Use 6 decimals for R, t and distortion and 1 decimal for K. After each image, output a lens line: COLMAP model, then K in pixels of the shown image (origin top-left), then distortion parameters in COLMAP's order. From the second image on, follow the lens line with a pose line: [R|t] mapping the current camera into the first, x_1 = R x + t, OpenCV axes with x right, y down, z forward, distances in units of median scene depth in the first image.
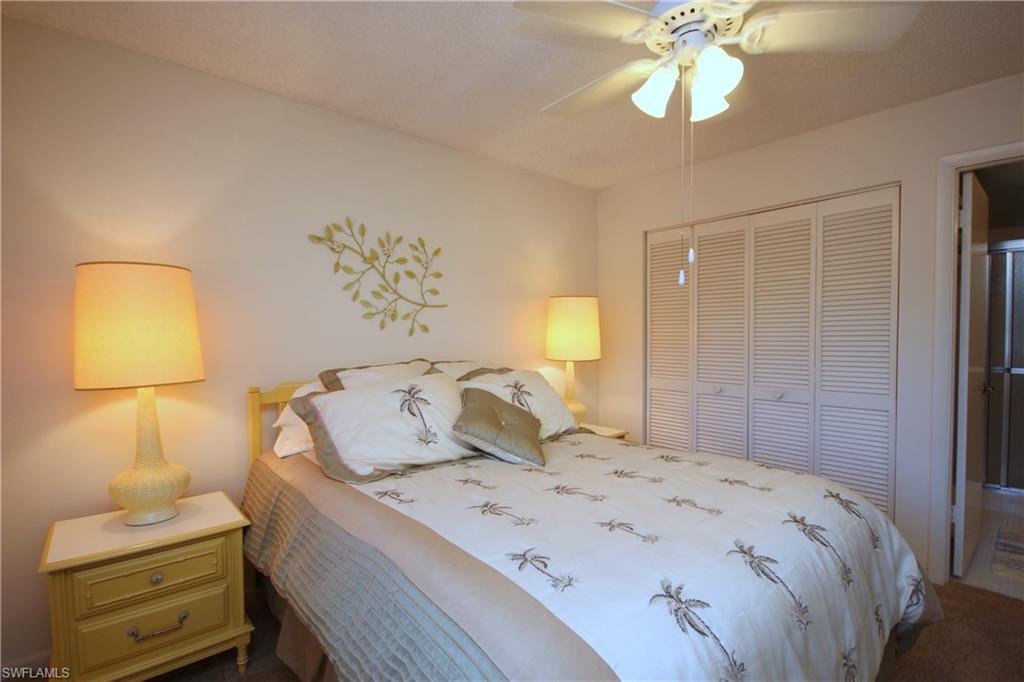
lens RADIAL K [[475.2, 0, 514.7], [0, 475.2, 351.2], [0, 0, 1]] dist [0.002291, -0.006655]
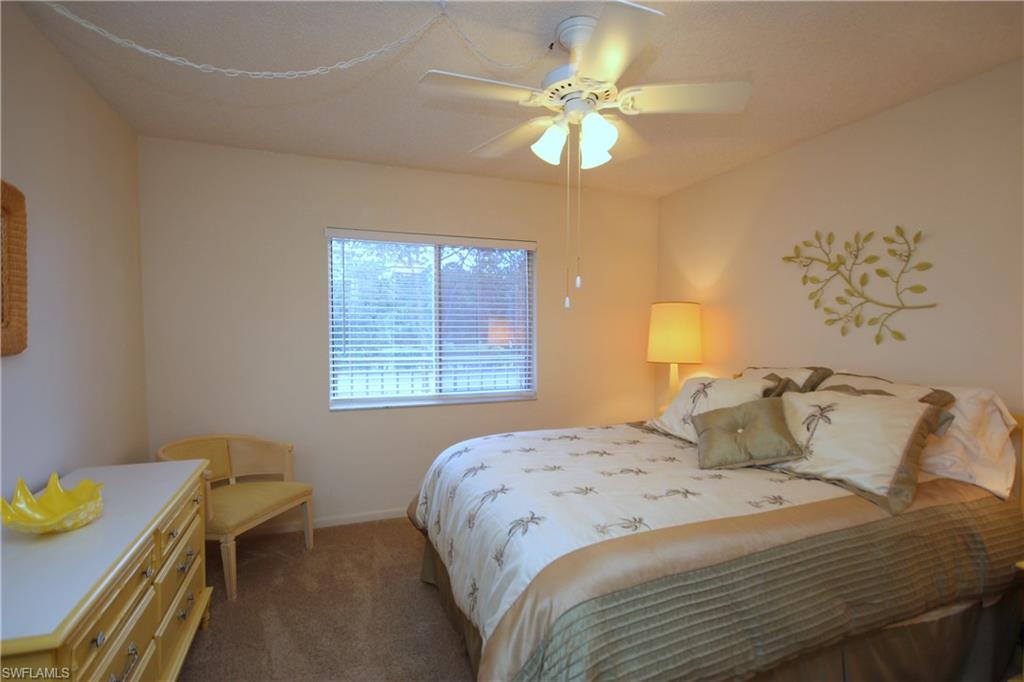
lens RADIAL K [[475.2, 0, 514.7], [0, 475.2, 351.2], [0, 0, 1]] dist [0.002291, -0.006655]
pose [[-0.311269, 0.047820, -0.949118, 0.843317], [-0.033751, 0.997547, 0.061329, -0.051103], [0.949722, 0.051124, -0.308892, 0.659539]]
